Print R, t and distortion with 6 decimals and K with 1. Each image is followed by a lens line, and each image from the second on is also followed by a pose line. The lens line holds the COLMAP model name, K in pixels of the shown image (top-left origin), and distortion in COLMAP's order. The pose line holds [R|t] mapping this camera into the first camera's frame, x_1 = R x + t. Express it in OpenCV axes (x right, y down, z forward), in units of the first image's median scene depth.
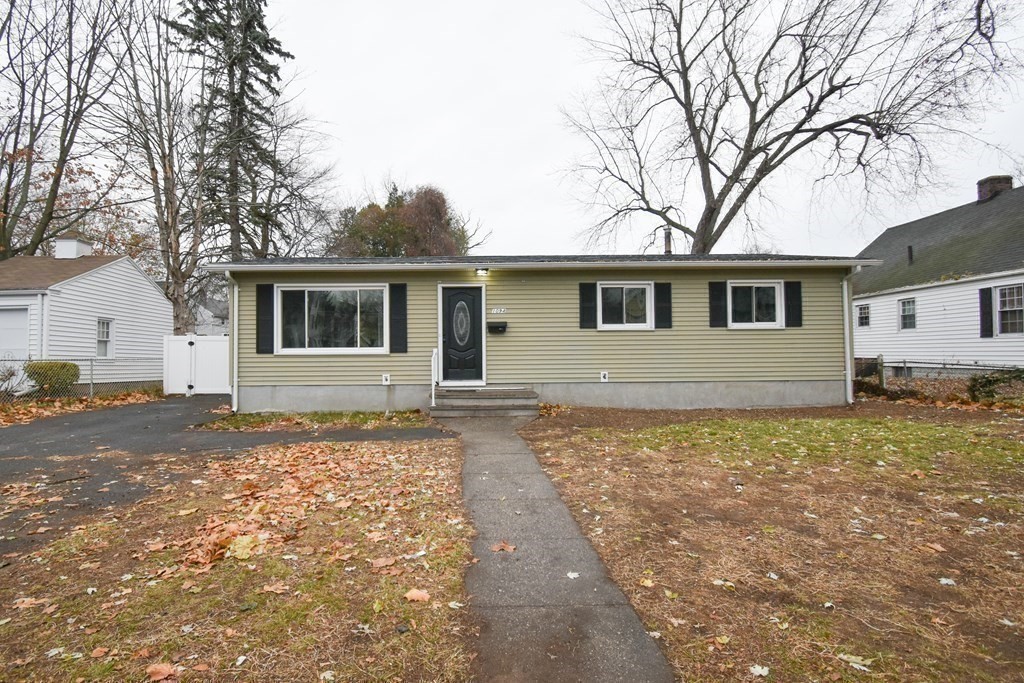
lens RADIAL K [[506.2, 0, 468.2], [0, 506.2, 338.6], [0, 0, 1]] dist [0.003700, -0.000045]
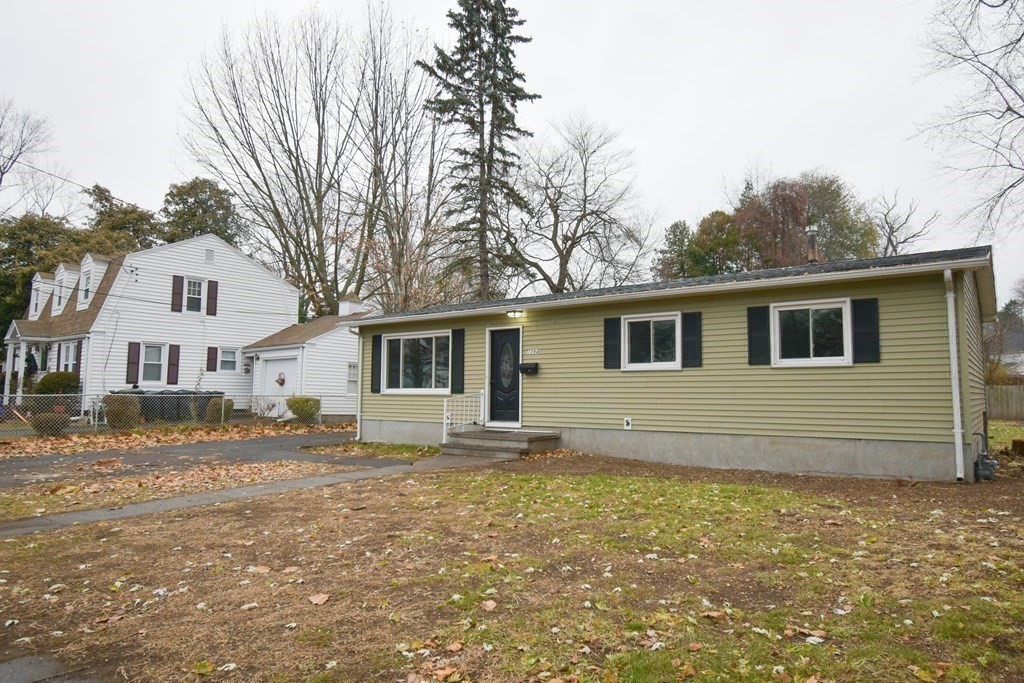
lens RADIAL K [[636.7, 0, 538.9], [0, 636.7, 341.0], [0, 0, 1]] dist [-0.000743, 0.000048]
pose [[0.800486, -0.038185, -0.598134, 0.805980], [0.007730, 0.998543, -0.053403, -0.009711], [0.599302, 0.038124, 0.799615, 0.018804]]
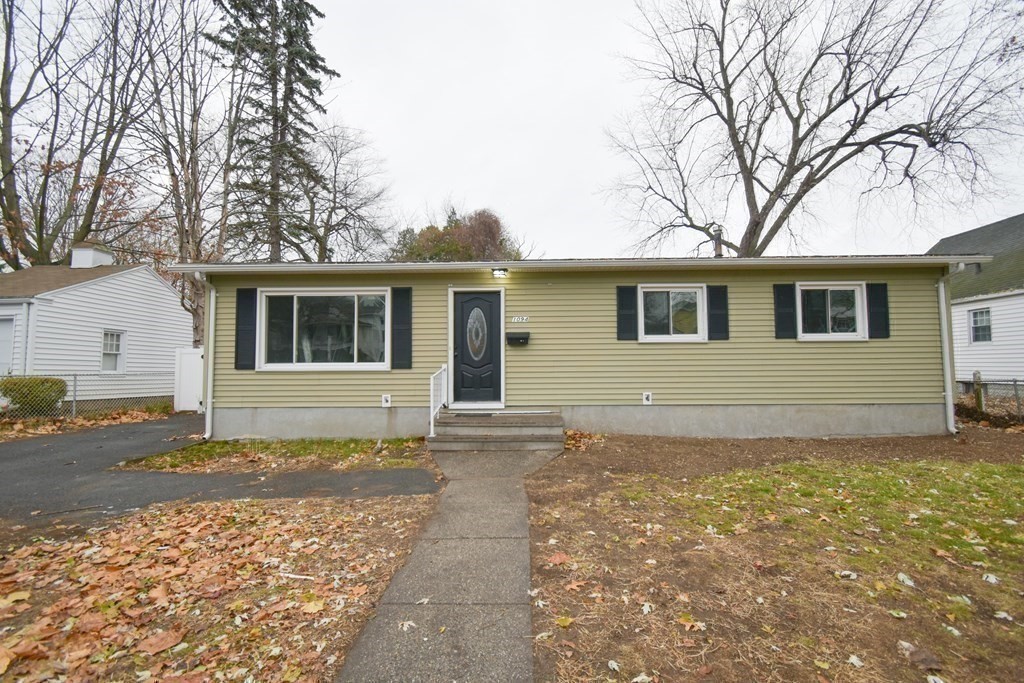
lens RADIAL K [[447.2, 0, 515.7], [0, 447.2, 340.1], [0, 0, 1]] dist [0.006841, -0.003445]
pose [[0.999582, 0.000156, -0.028910, 0.073791], [-0.000881, 0.999686, -0.025048, -0.001585], [0.028897, 0.025063, 0.999268, 0.256122]]
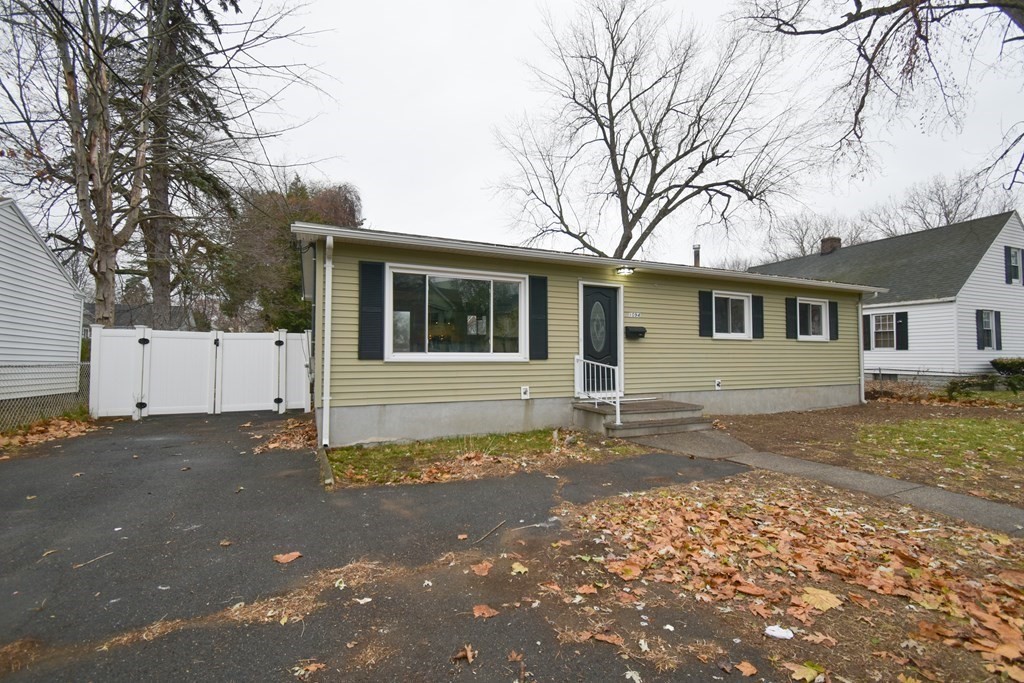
lens RADIAL K [[449.0, 0, 516.2], [0, 449.0, 337.9], [0, 0, 1]] dist [0.002684, -0.000018]
pose [[0.912941, 0.026235, 0.407247, -0.465705], [-0.022414, 0.999649, -0.014153, 0.003550], [-0.407475, 0.003792, 0.913208, 0.340352]]
